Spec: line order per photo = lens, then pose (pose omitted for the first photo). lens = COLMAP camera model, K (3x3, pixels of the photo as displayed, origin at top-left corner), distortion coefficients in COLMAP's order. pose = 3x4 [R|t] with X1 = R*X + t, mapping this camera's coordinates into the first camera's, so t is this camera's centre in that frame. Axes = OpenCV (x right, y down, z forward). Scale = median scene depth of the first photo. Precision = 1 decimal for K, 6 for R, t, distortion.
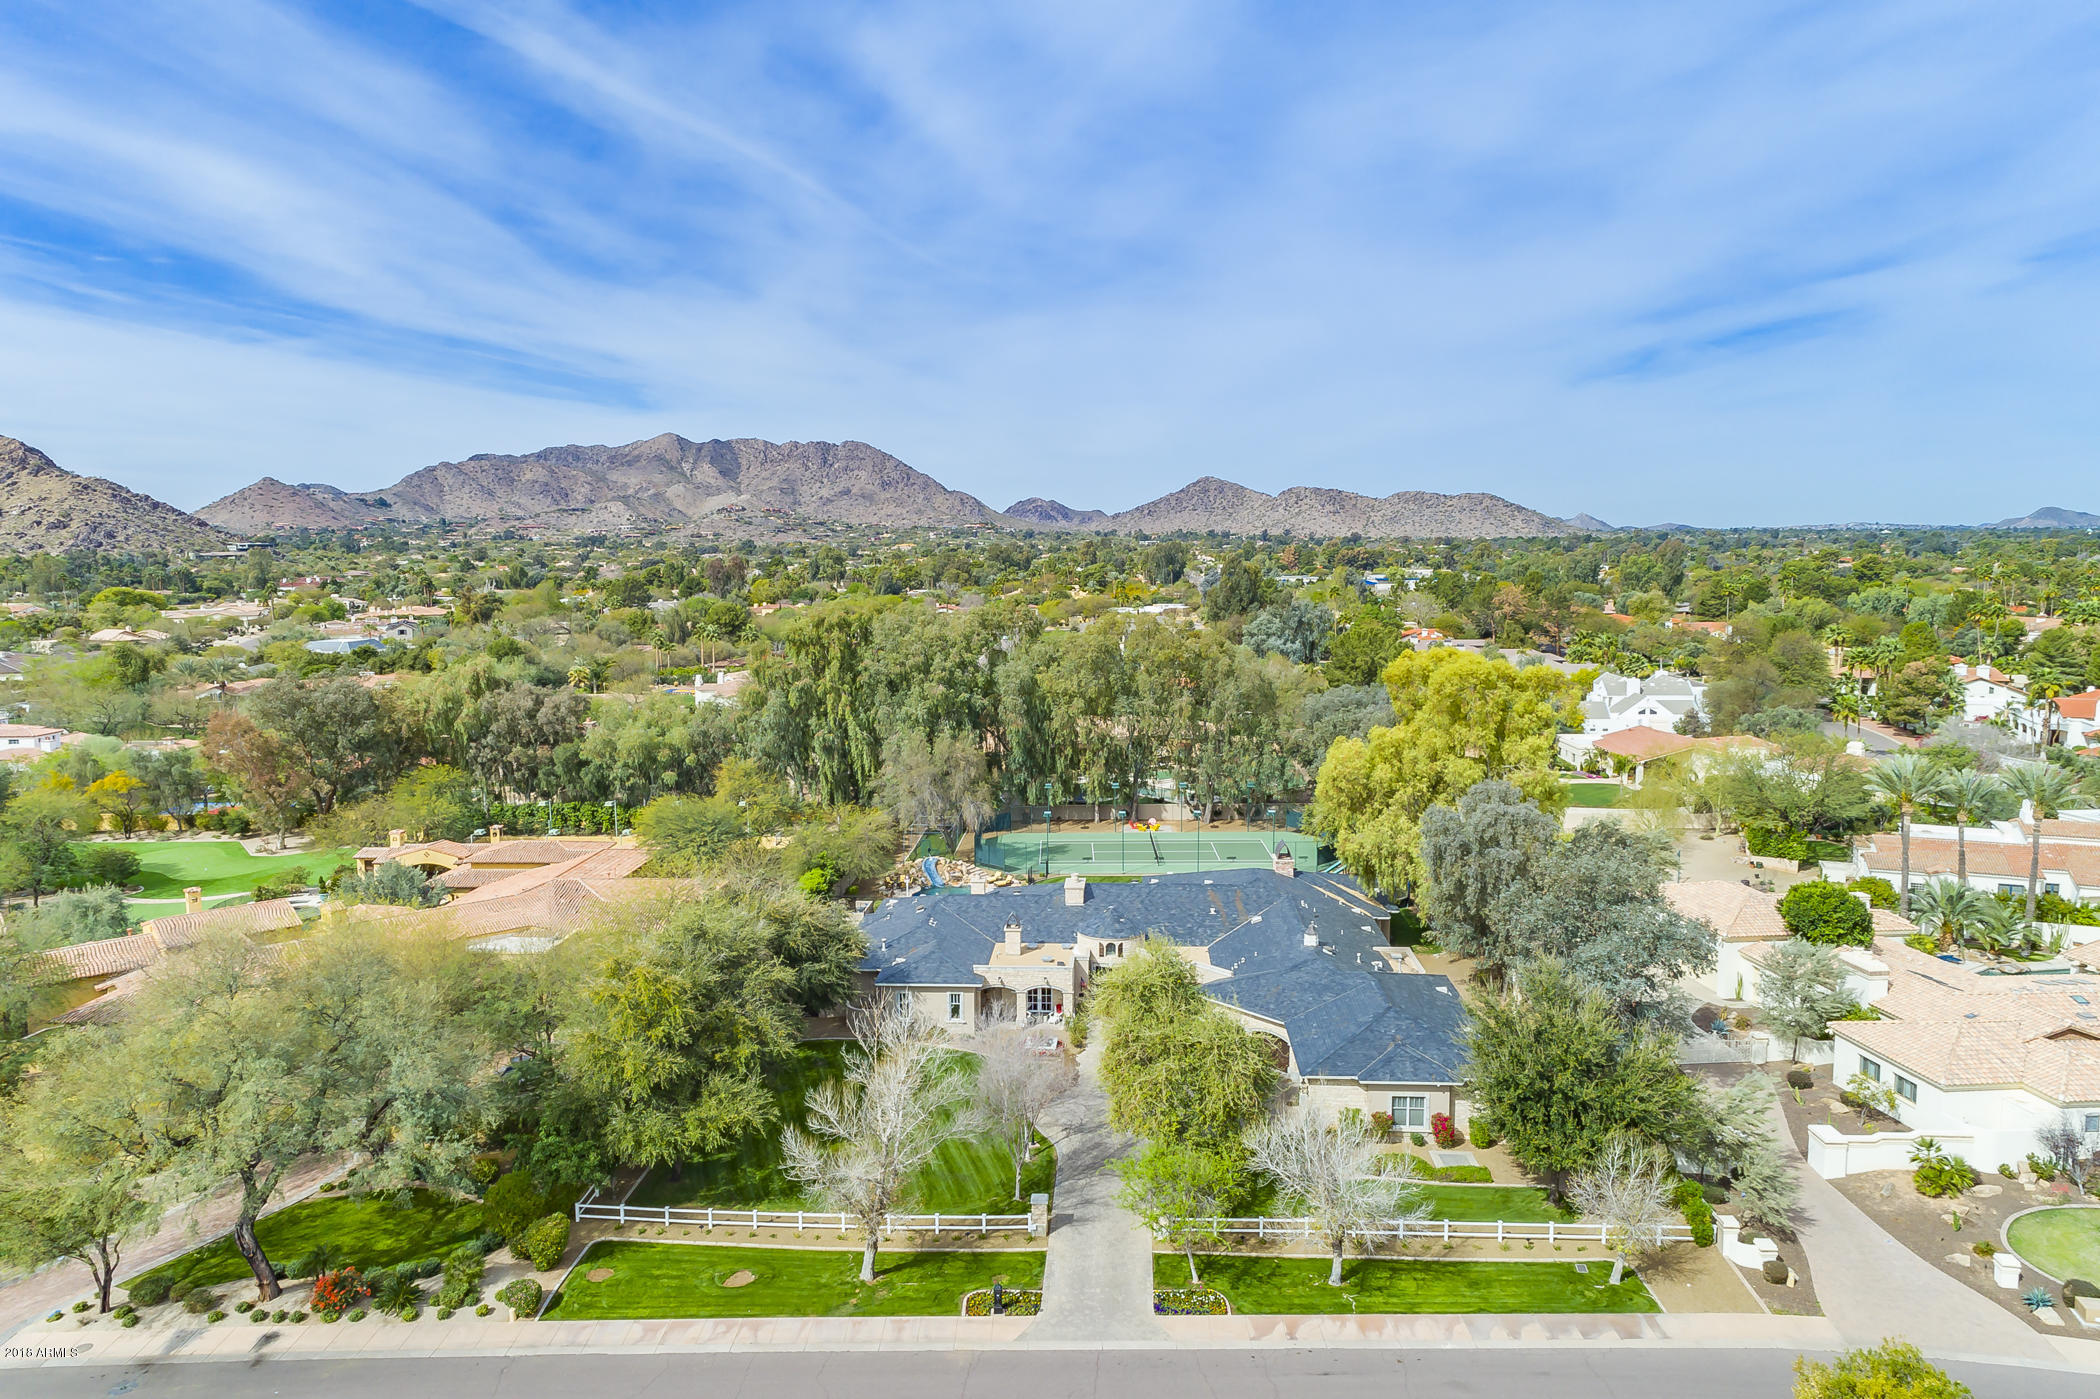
lens RADIAL K [[1403.3, 0, 1050.2], [0, 1403.3, 689.4], [0, 0, 1]] dist [0.025764, 0.010578]
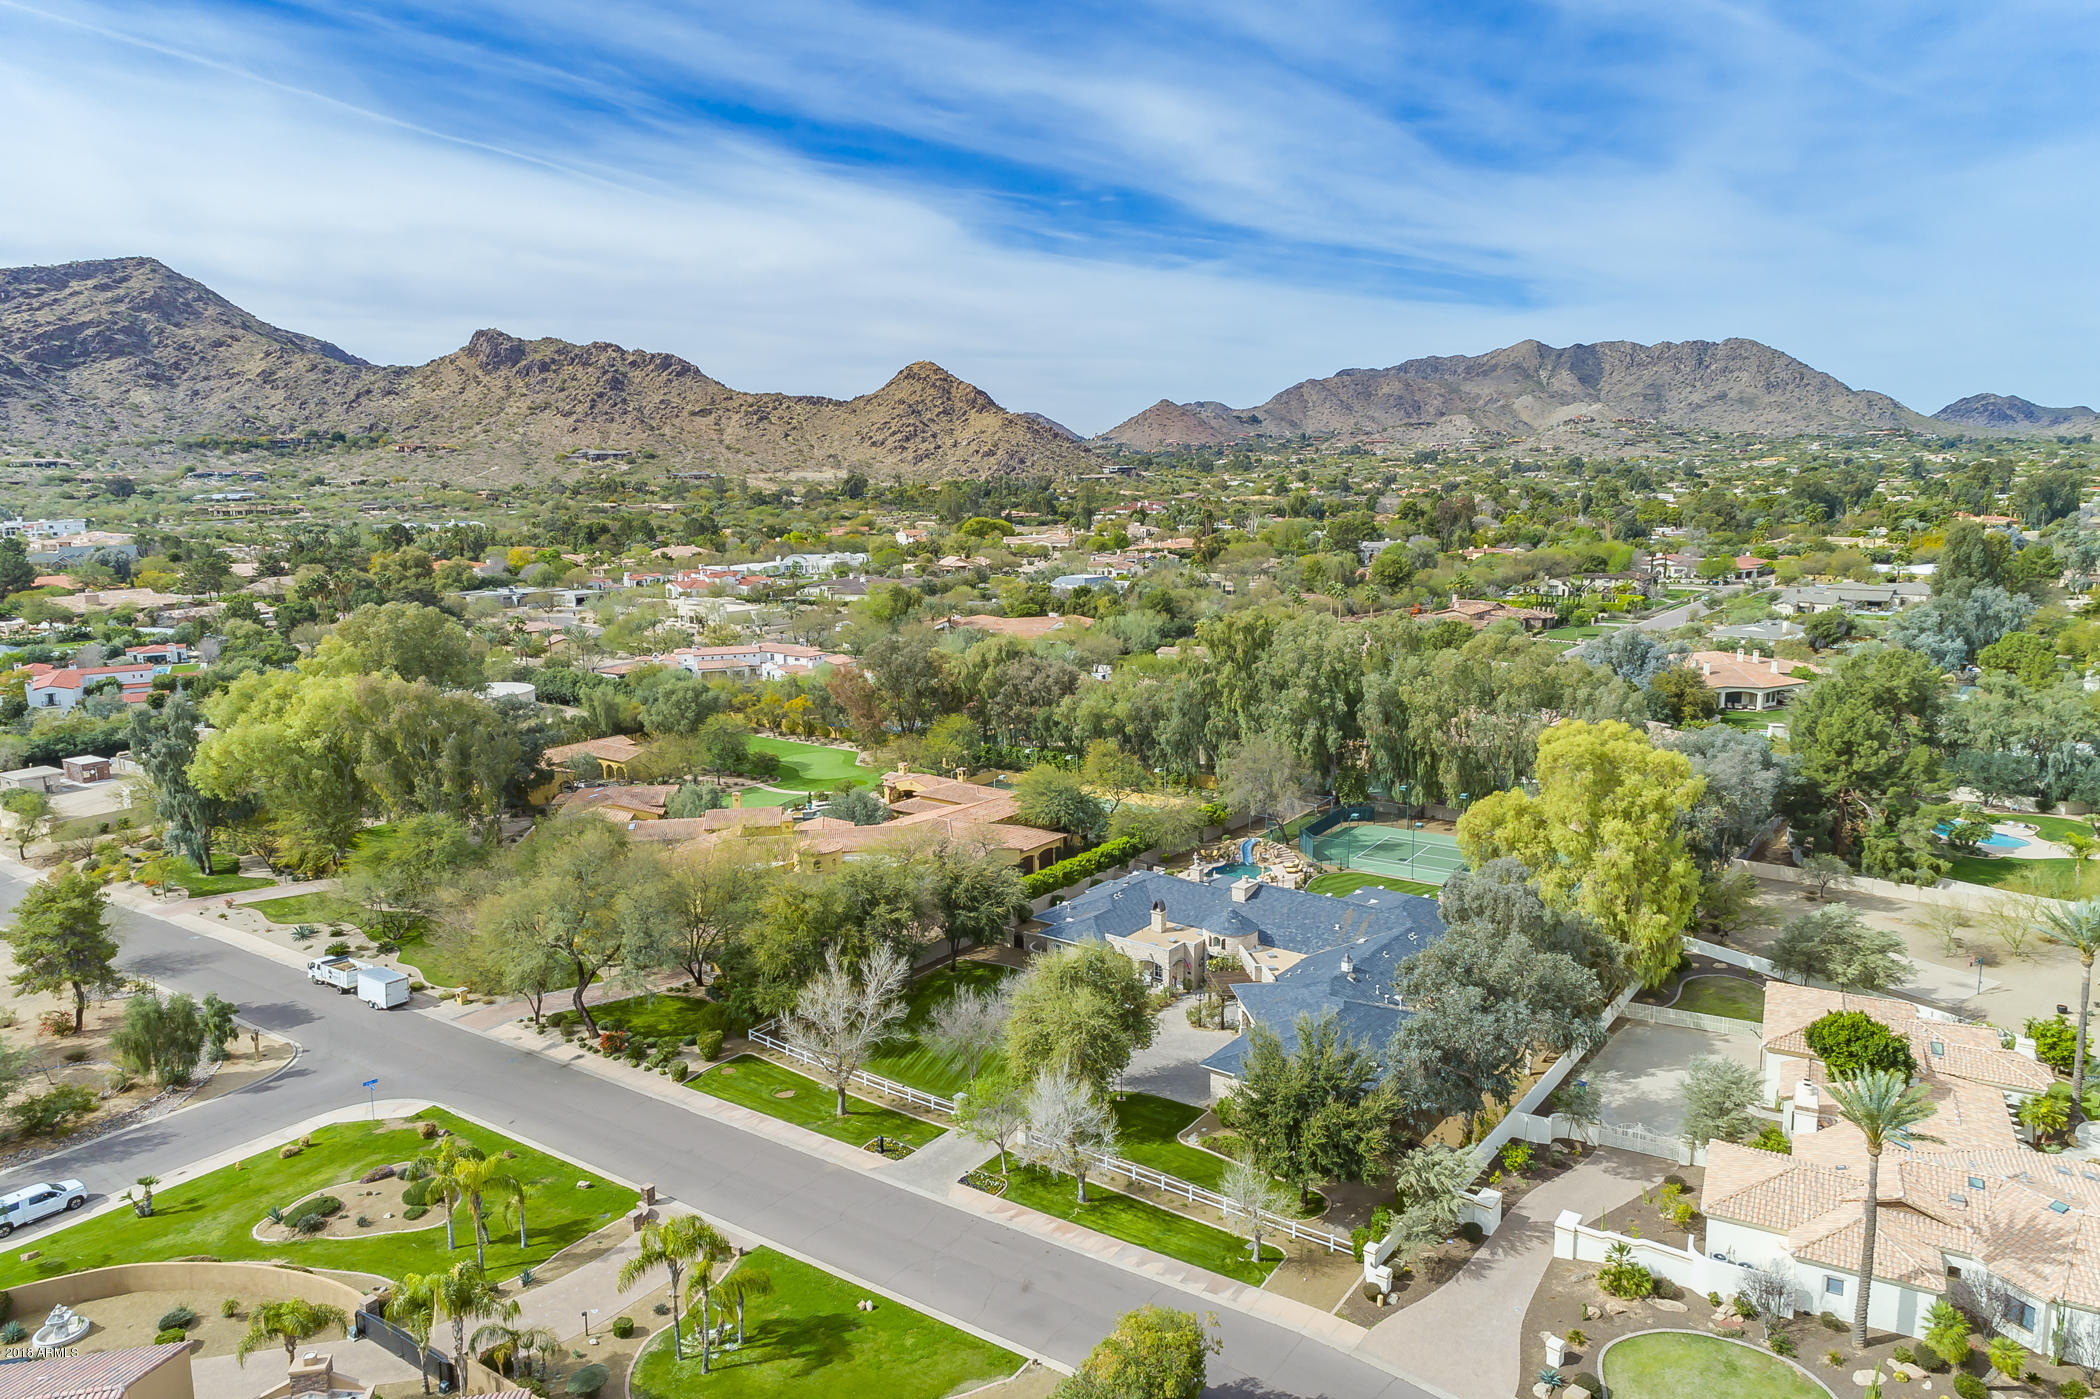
lens RADIAL K [[1403.3, 0, 1050.2], [0, 1403.3, 689.4], [0, 0, 1]] dist [0.025764, 0.010578]
pose [[0.829396, 0.091279, -0.551154, 0.629520], [-0.055201, 0.995124, 0.081739, -0.142014], [0.555927, -0.037370, 0.830390, -0.120368]]
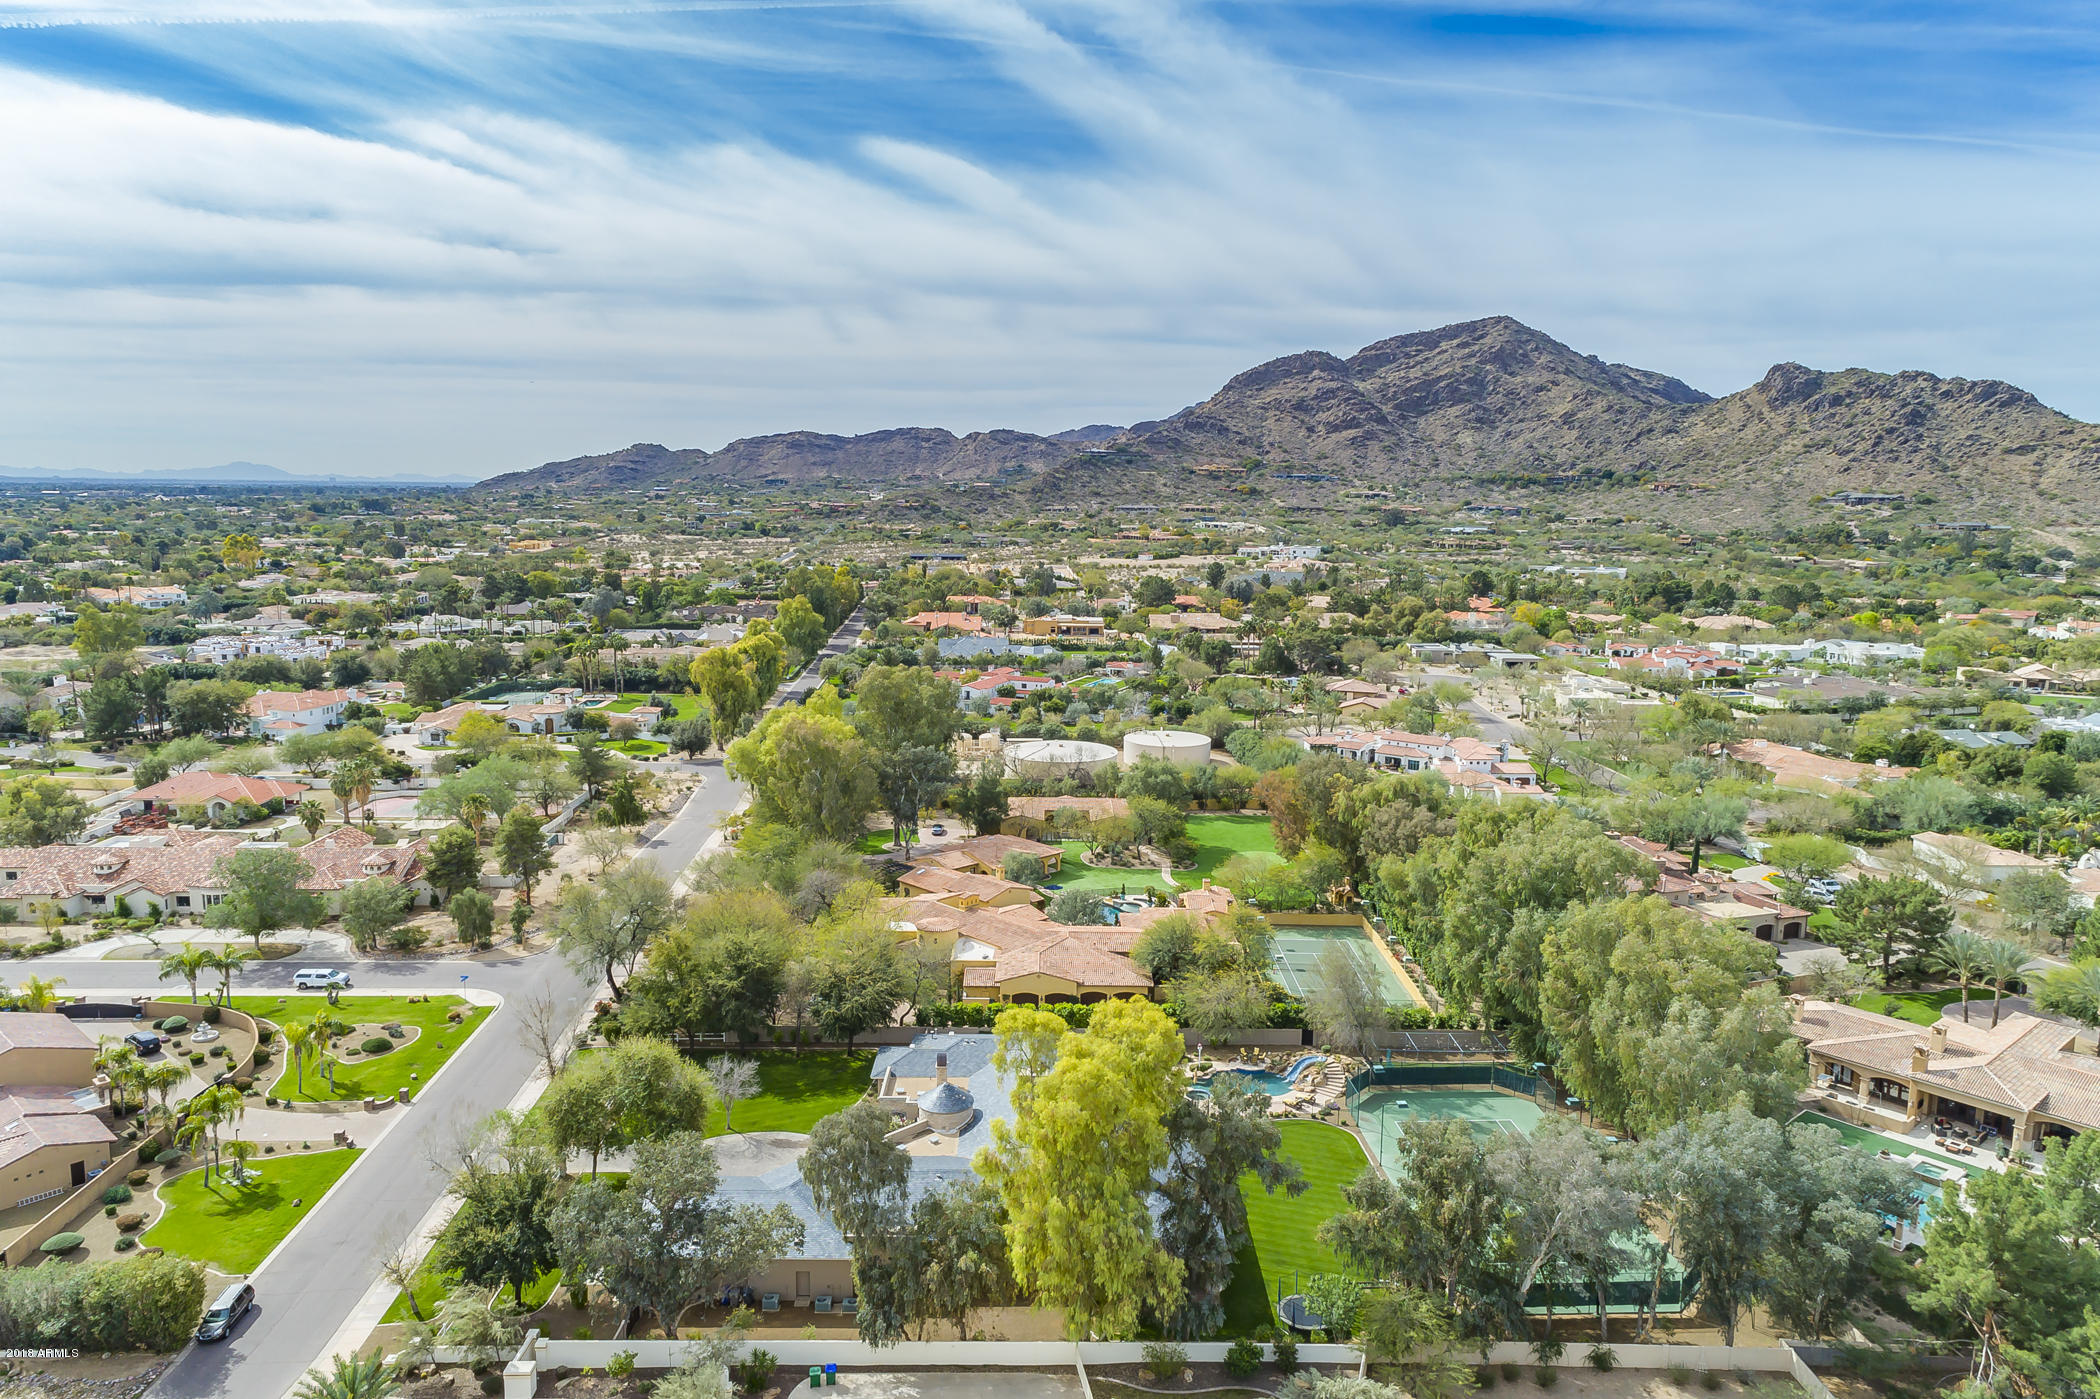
lens RADIAL K [[1403.3, 0, 1050.2], [0, 1403.3, 689.4], [0, 0, 1]] dist [0.025764, 0.010578]
pose [[0.064104, 0.158794, -0.985228, 1.347038], [-0.121557, 0.981150, 0.150228, -0.426573], [0.990512, 0.110131, 0.082198, 1.076960]]
